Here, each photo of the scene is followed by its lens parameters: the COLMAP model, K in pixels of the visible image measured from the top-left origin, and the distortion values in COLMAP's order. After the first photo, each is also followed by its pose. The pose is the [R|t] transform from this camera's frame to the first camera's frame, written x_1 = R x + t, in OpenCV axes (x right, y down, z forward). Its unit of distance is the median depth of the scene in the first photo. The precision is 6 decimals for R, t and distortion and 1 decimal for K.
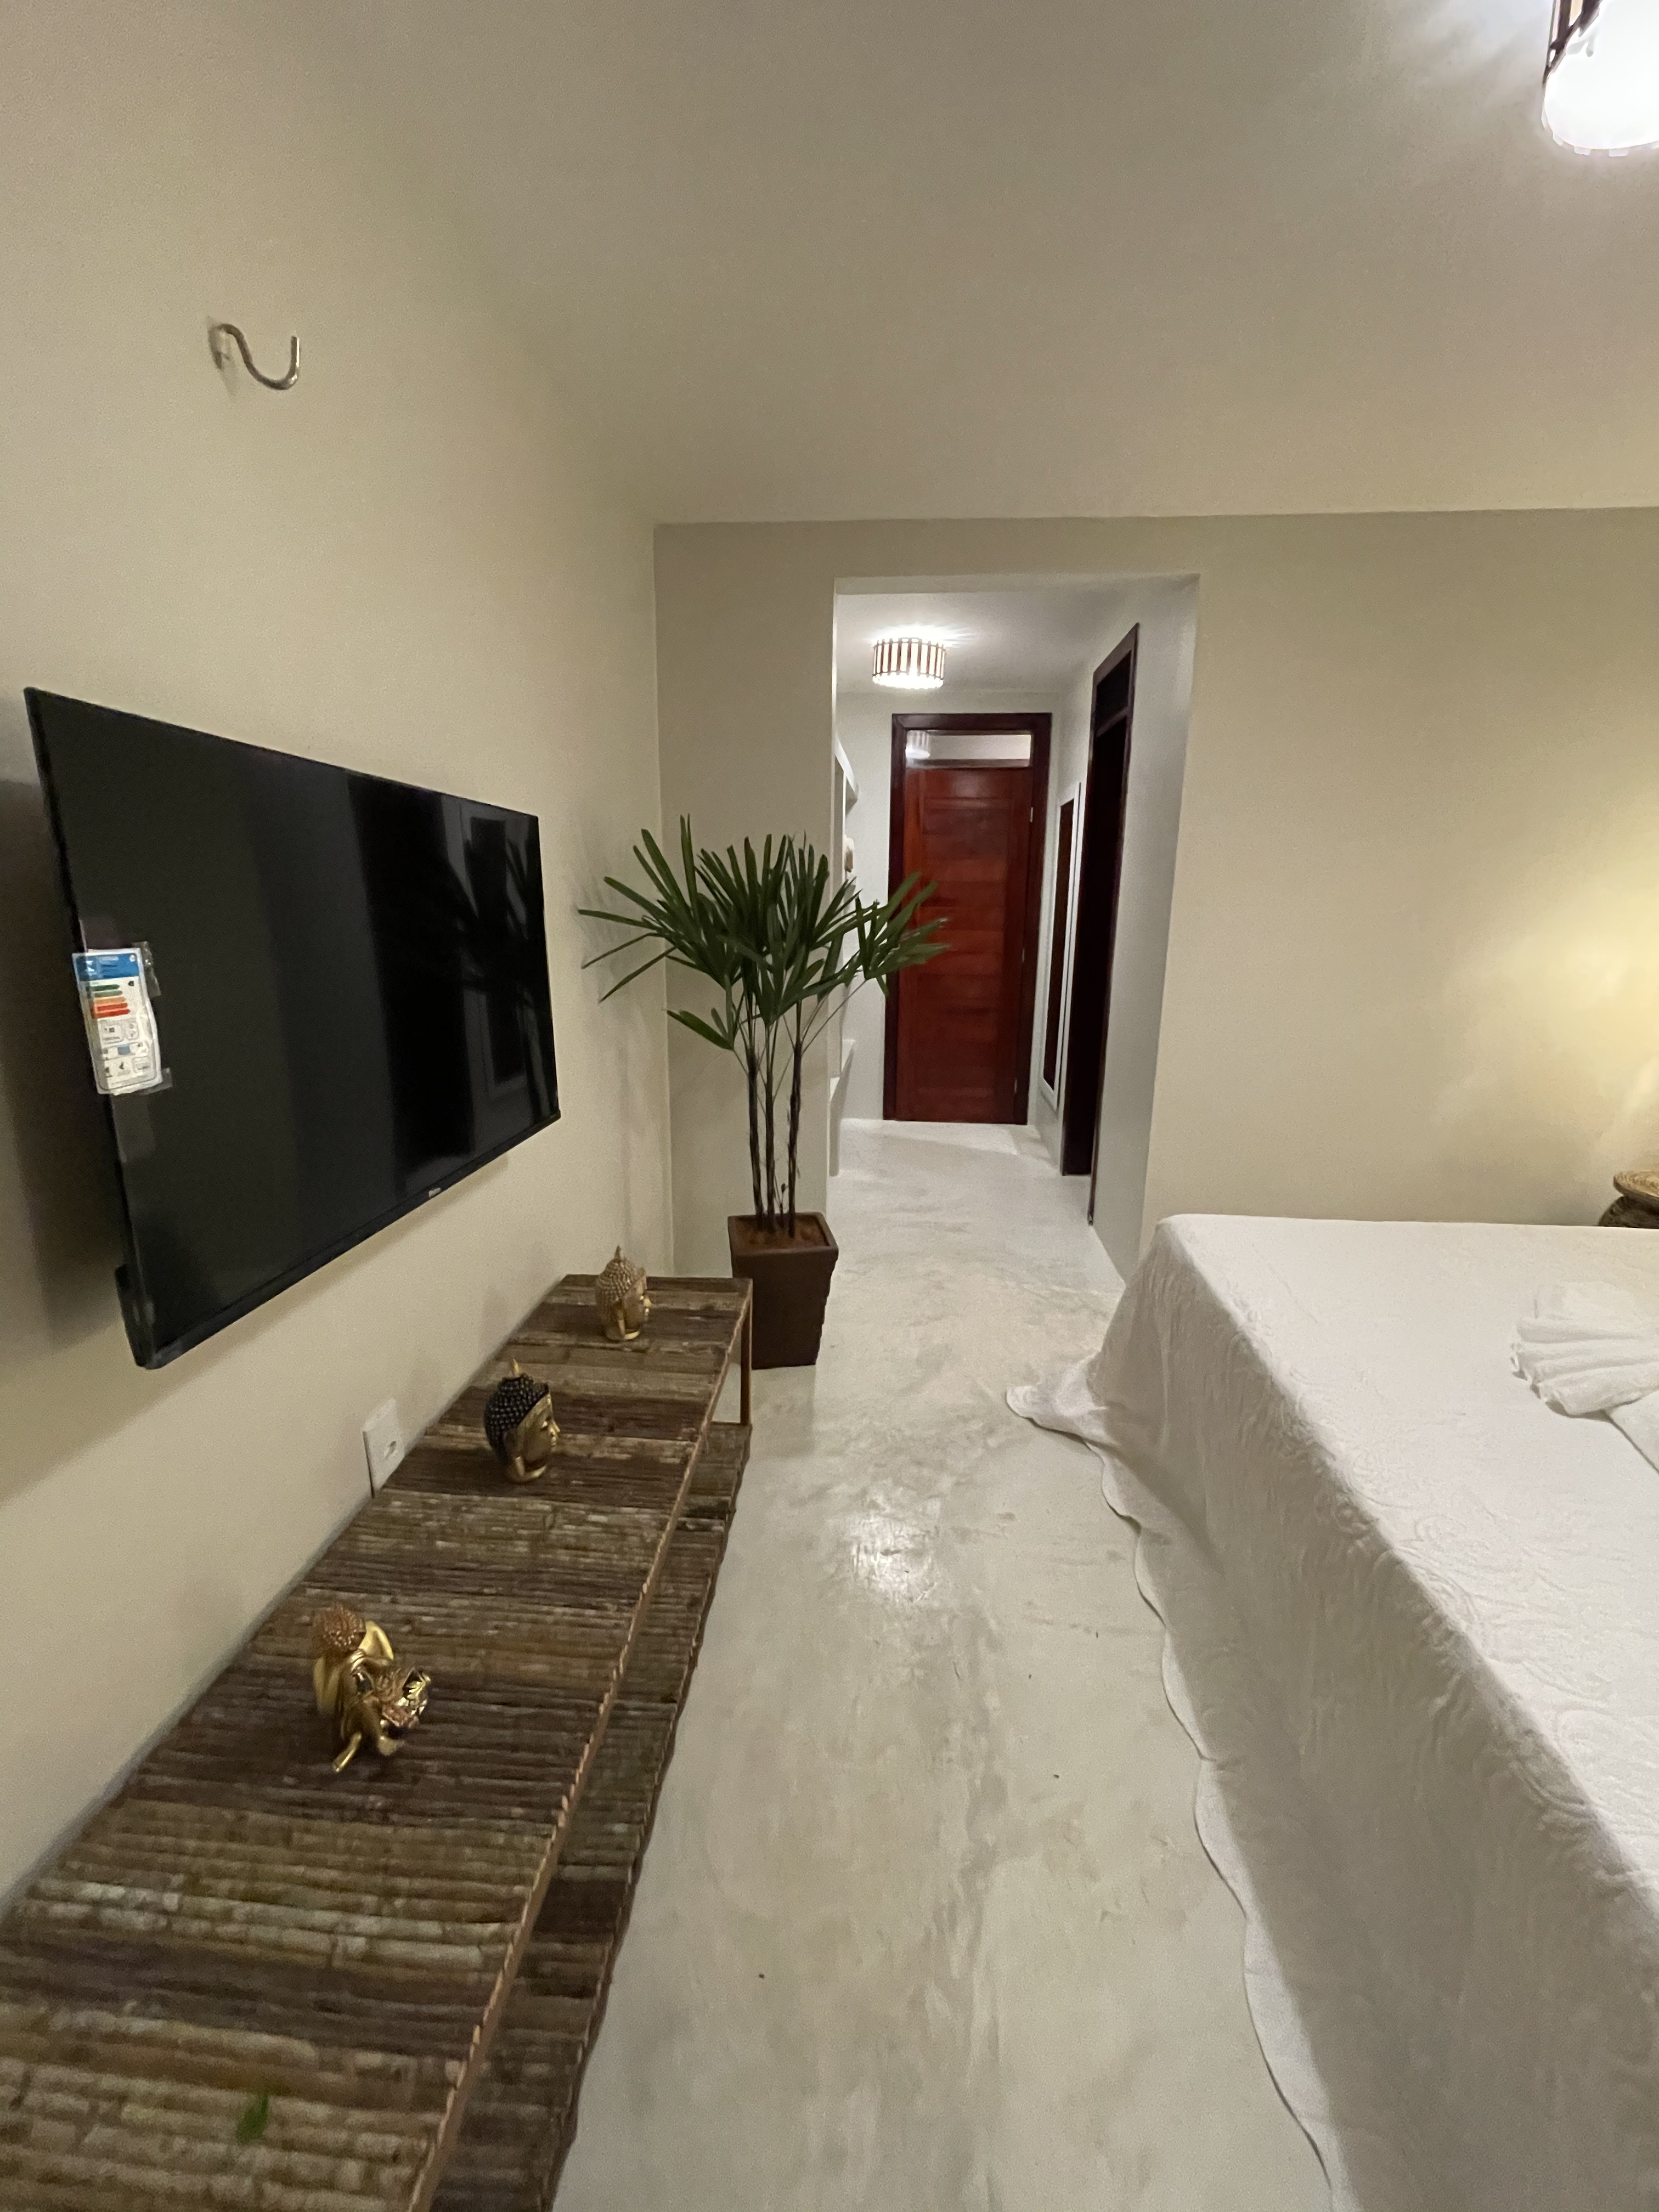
lens RADIAL K [[885.3, 0, 825.8], [0, 885.3, 1099.5], [0, 0, 1]] dist [-0.003614, -0.000201]
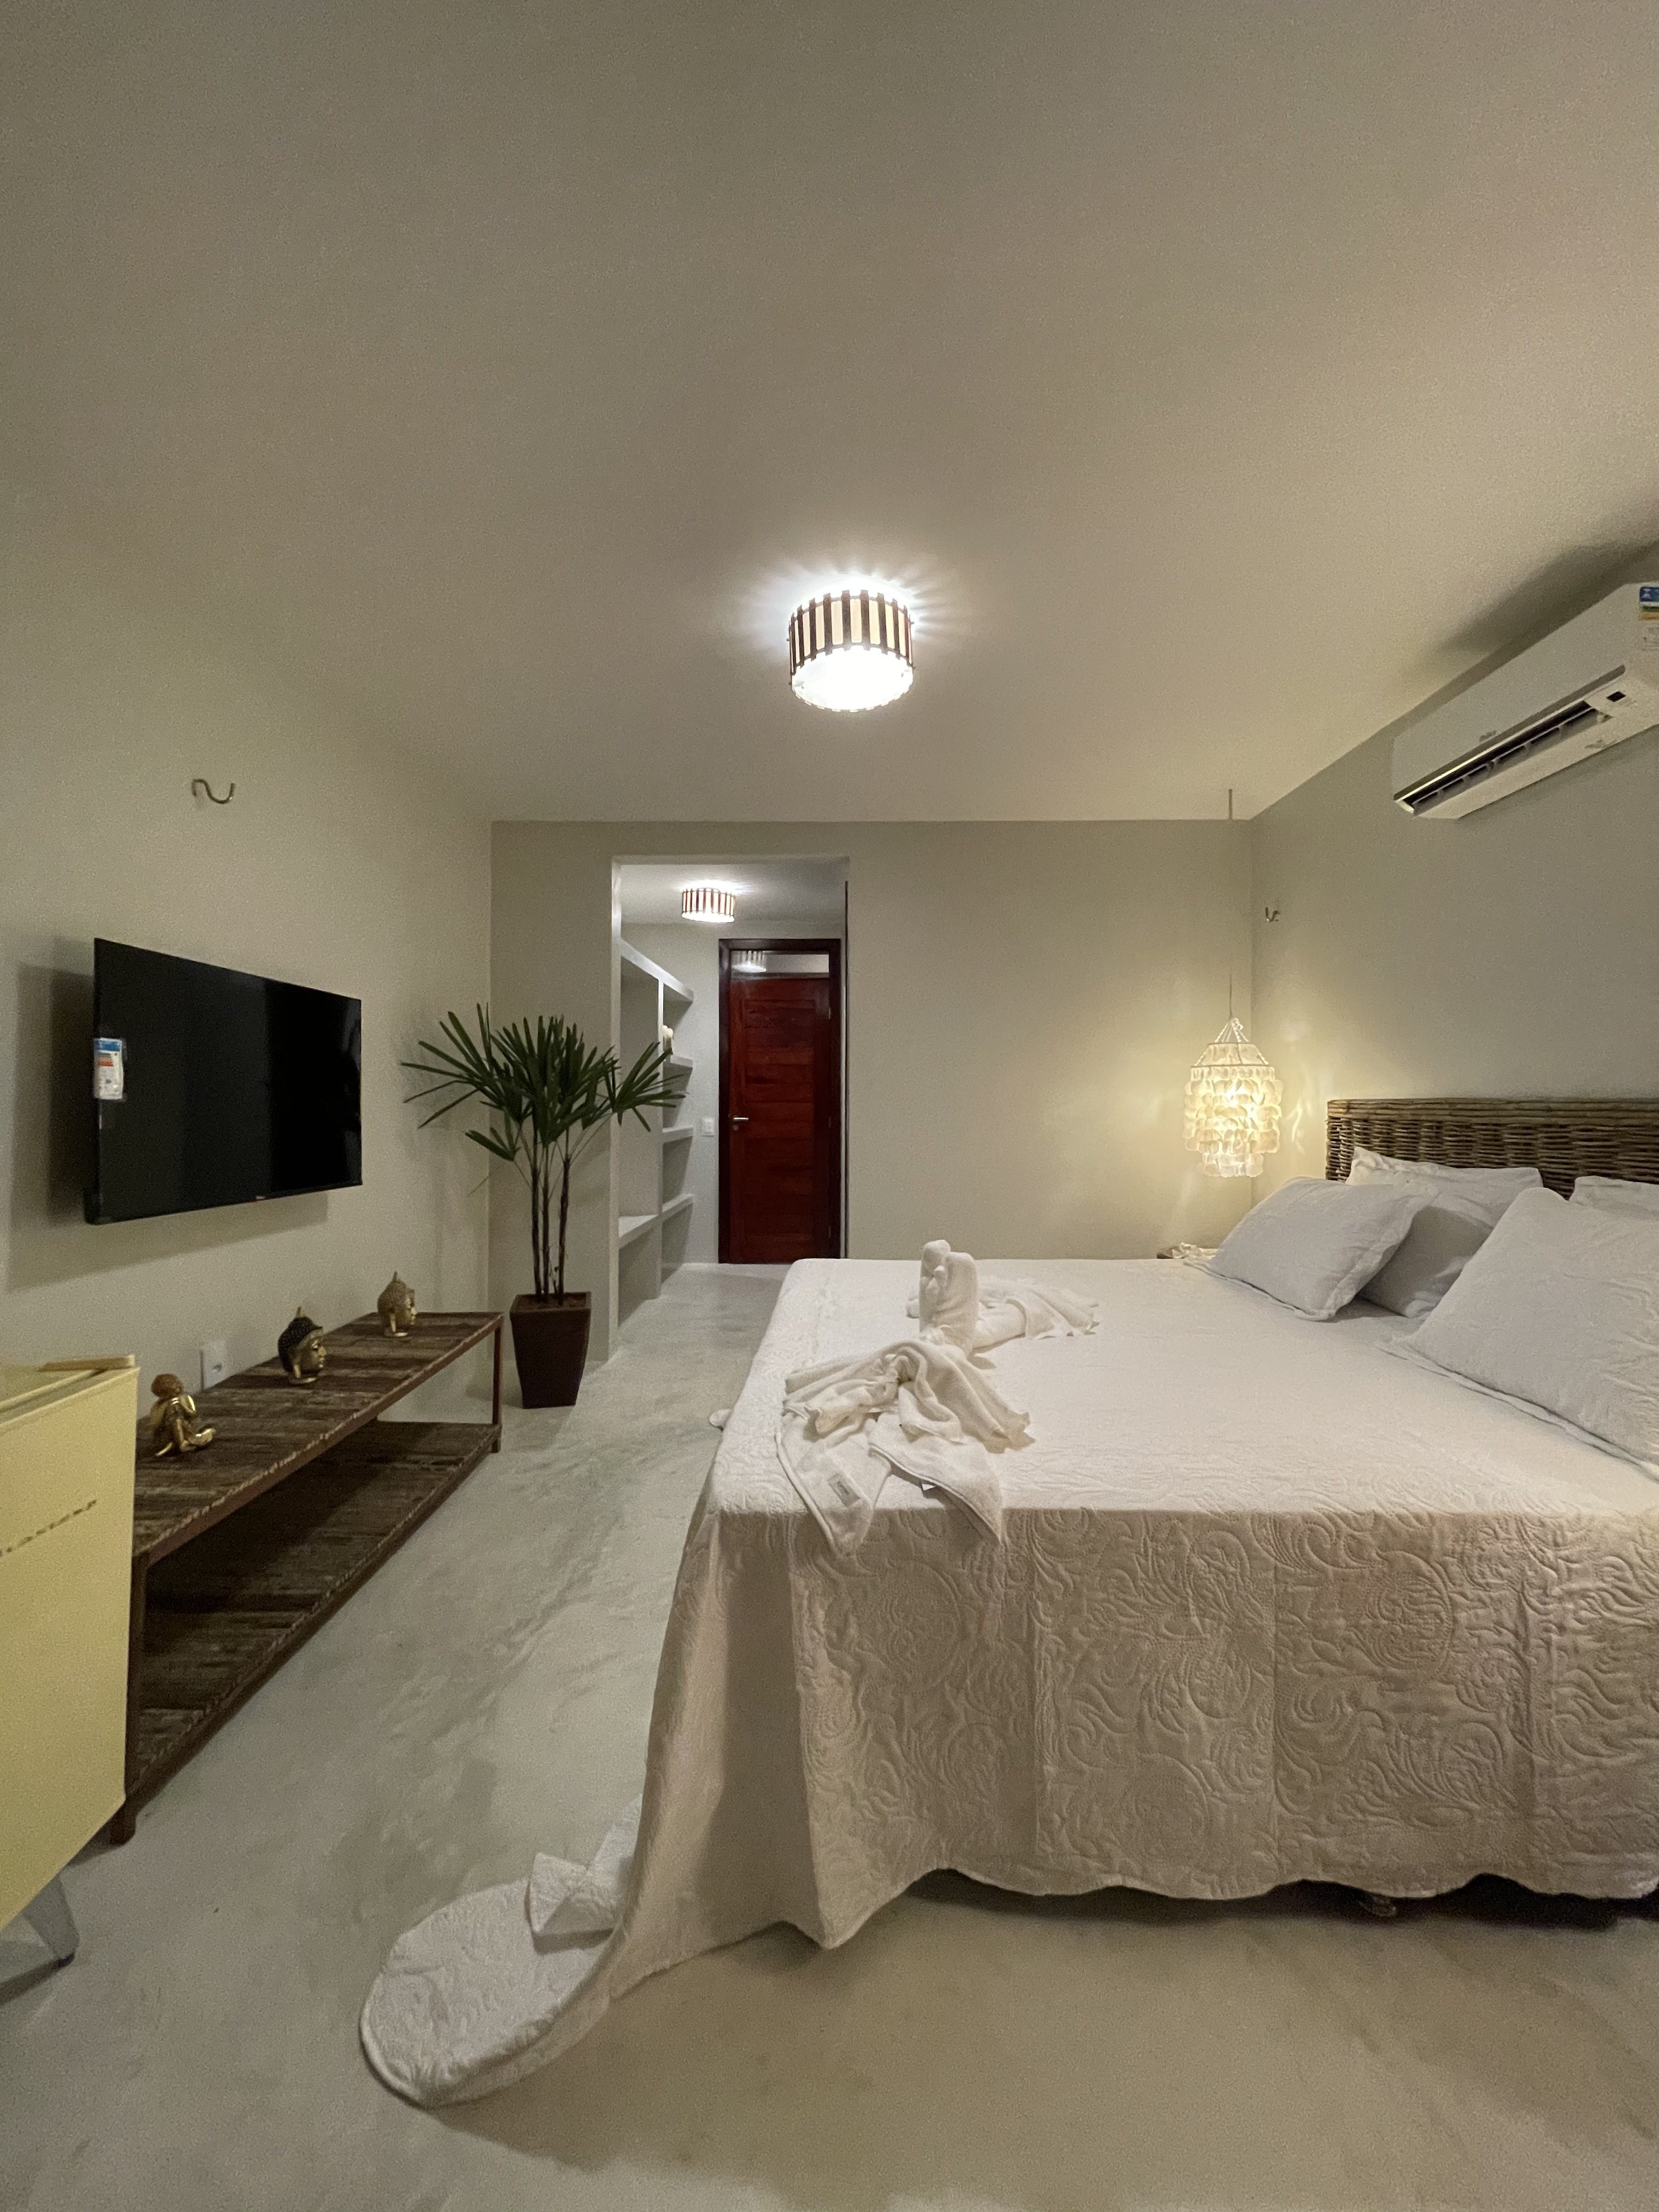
lens RADIAL K [[887.0, 0, 829.0], [0, 887.0, 1099.3], [0, 0, 1]] dist [-0.010002, -0.000127]
pose [[0.997843, -0.007392, 0.065236, 0.217917], [0.021937, 0.974070, -0.225183, 0.126896], [-0.061880, 0.226128, 0.972130, -0.312973]]
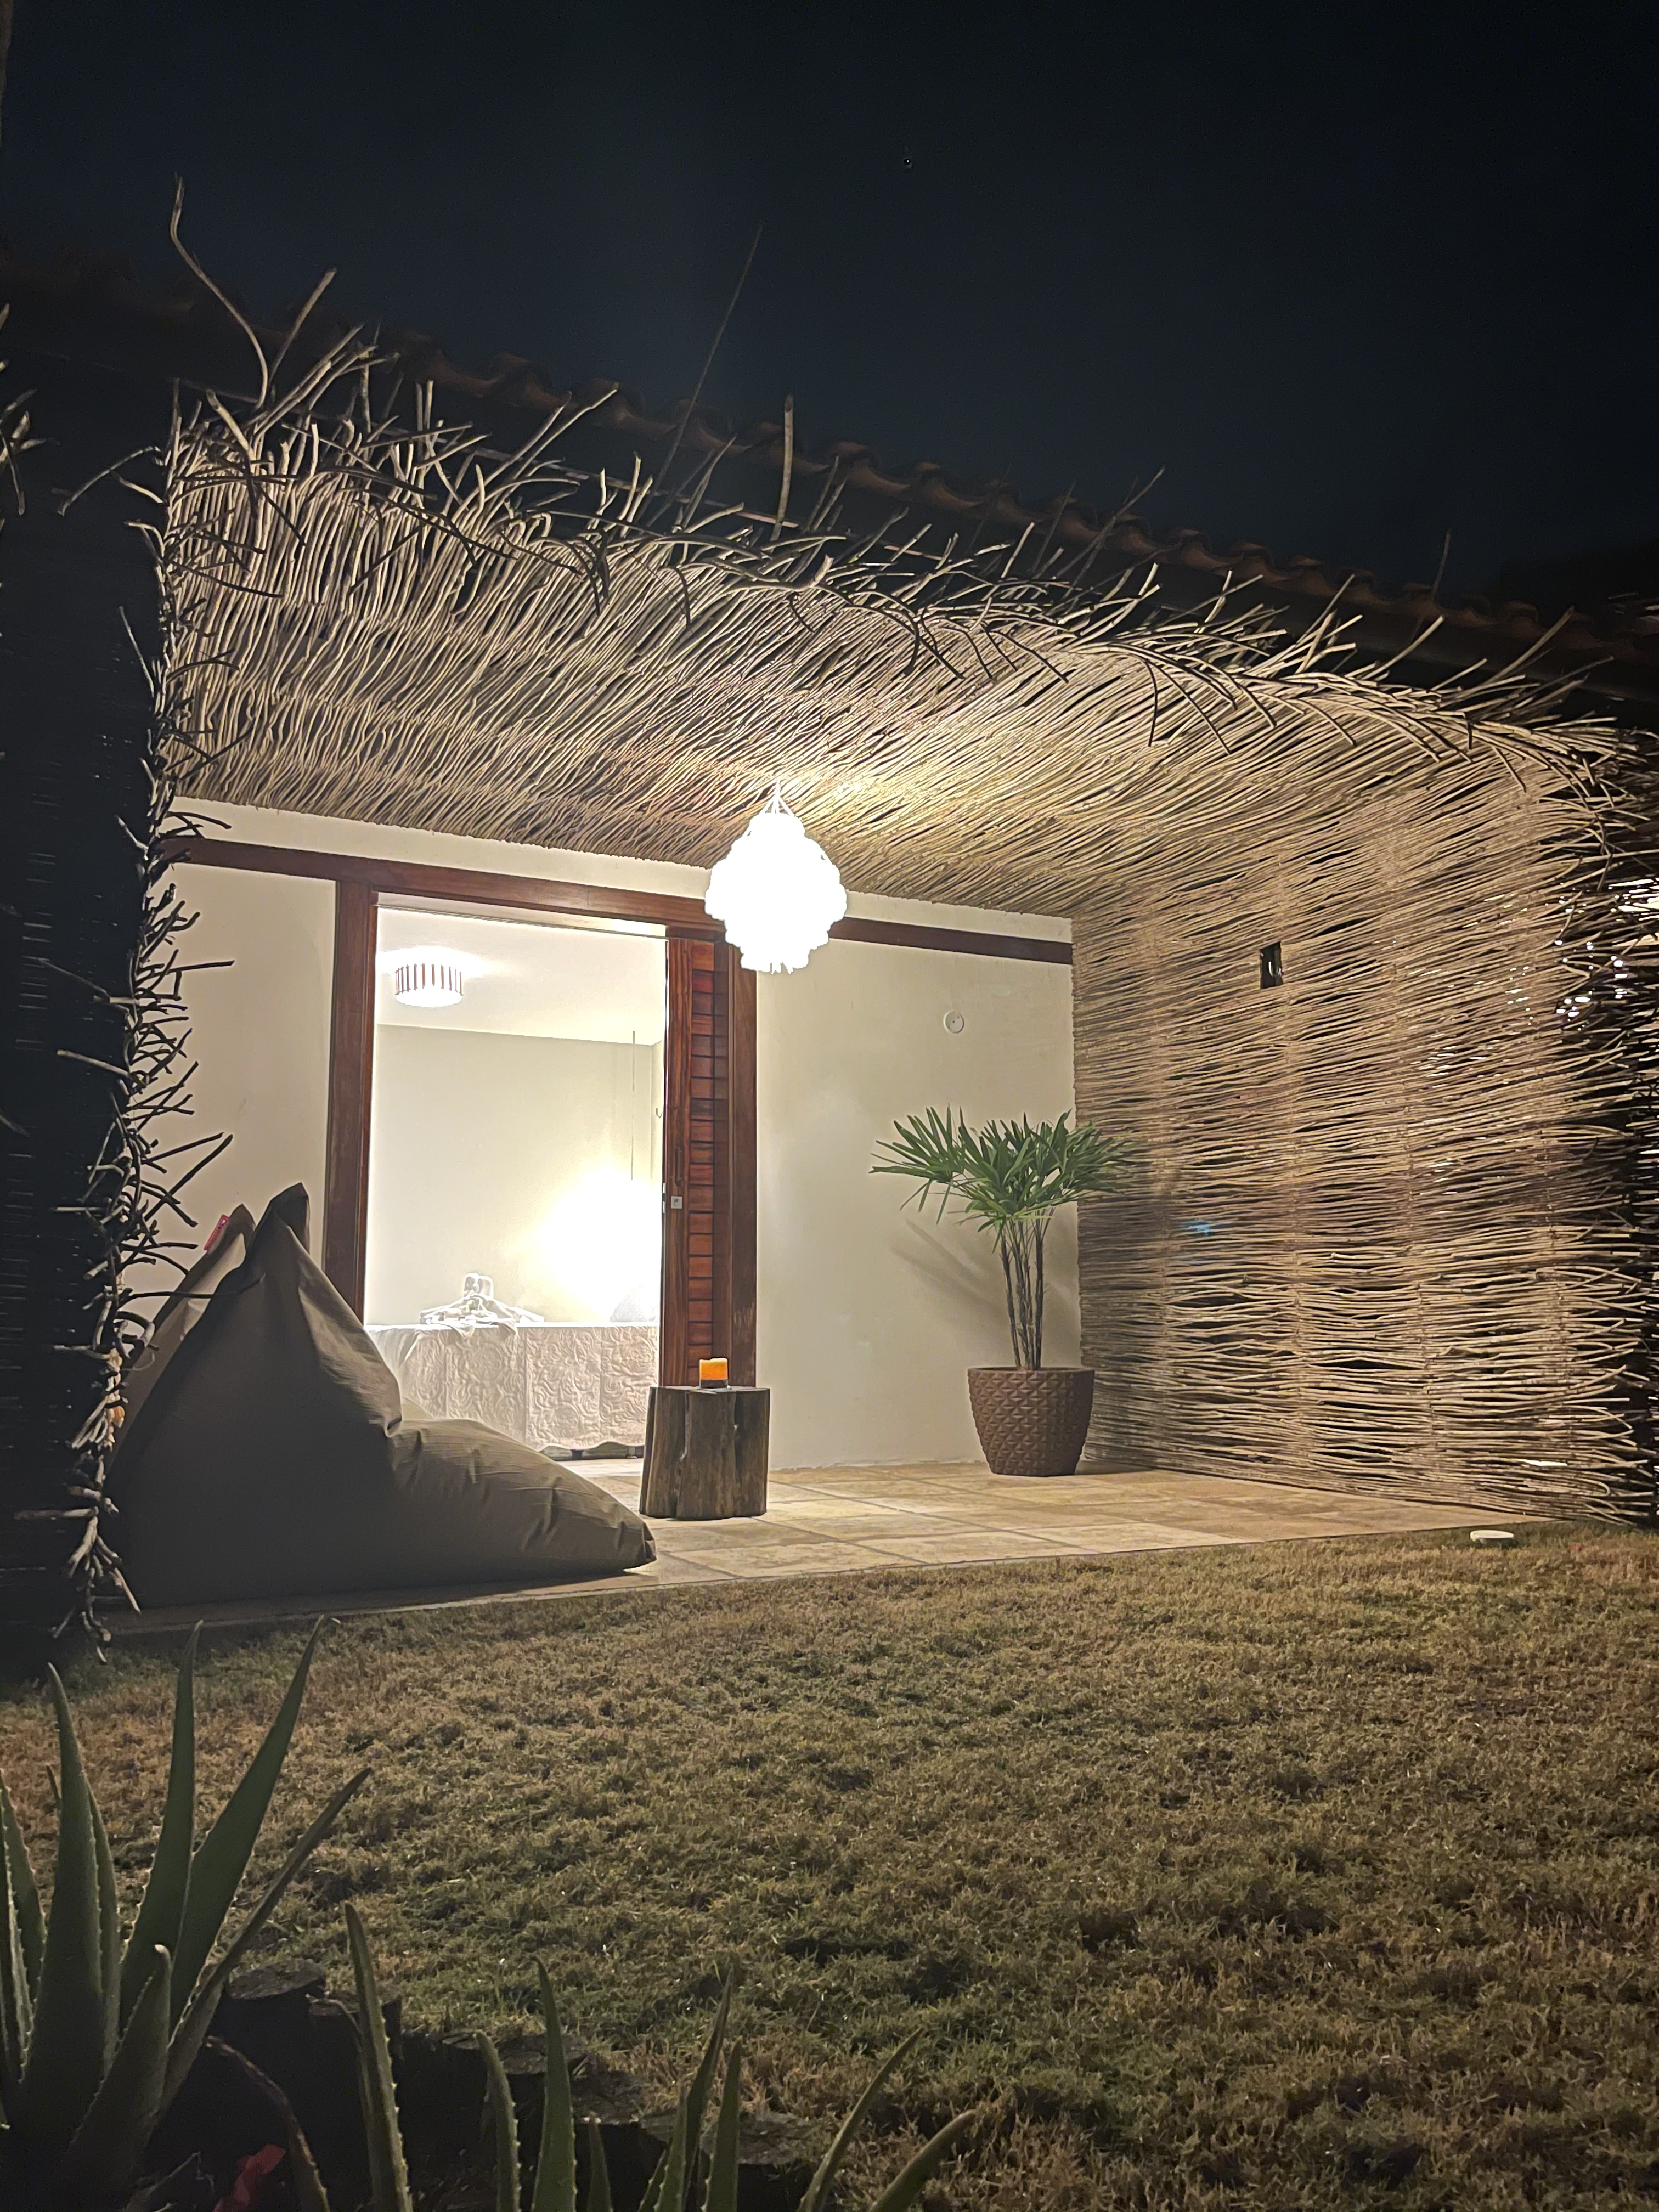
lens RADIAL K [[1689.7, 0, 829.5], [0, 1689.7, 1106.0], [0, 0, 1]] dist [0.012063, 0.002159]
pose [[0.864490, 0.056091, 0.499511, -0.457909], [0.126203, 0.937701, -0.323713, 0.716889], [-0.486549, 0.342887, 0.803554, -2.002280]]
